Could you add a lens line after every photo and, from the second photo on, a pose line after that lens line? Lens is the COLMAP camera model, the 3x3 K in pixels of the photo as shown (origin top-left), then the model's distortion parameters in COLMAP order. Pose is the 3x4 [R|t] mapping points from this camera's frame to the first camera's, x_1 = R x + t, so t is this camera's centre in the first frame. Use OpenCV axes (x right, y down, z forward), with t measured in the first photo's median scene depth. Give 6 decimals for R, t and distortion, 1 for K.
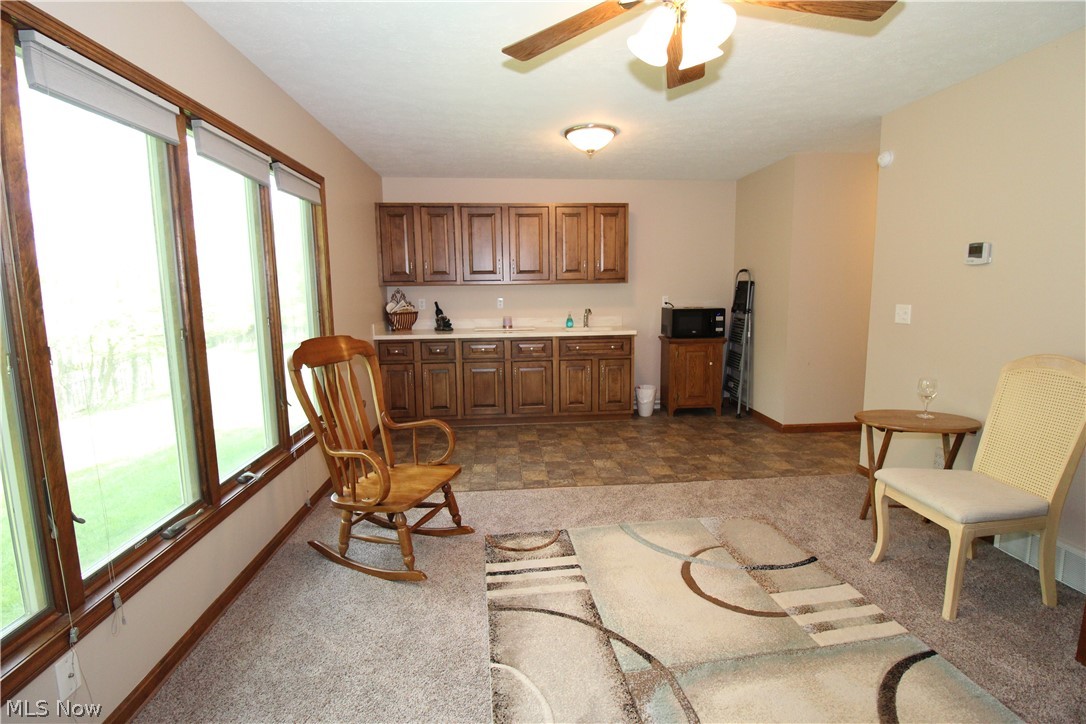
lens RADIAL K [[506.9, 0, 546.8], [0, 506.9, 352.0], [0, 0, 1]] dist [-0.002974, -0.010410]
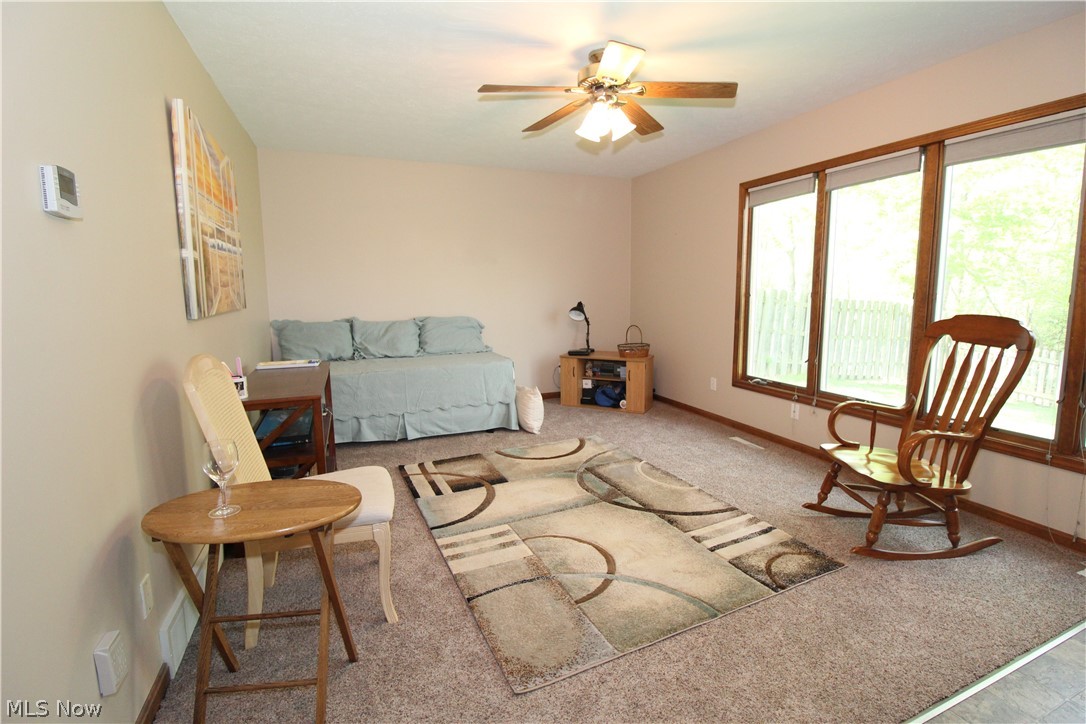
lens RADIAL K [[506.9, 0, 546.8], [0, 506.9, 352.0], [0, 0, 1]] dist [-0.002974, -0.010410]
pose [[-0.954948, 0.054307, -0.291761, 0.741192], [-0.023258, 0.966395, 0.256006, -0.228507], [0.295859, 0.251259, -0.921594, 1.994151]]
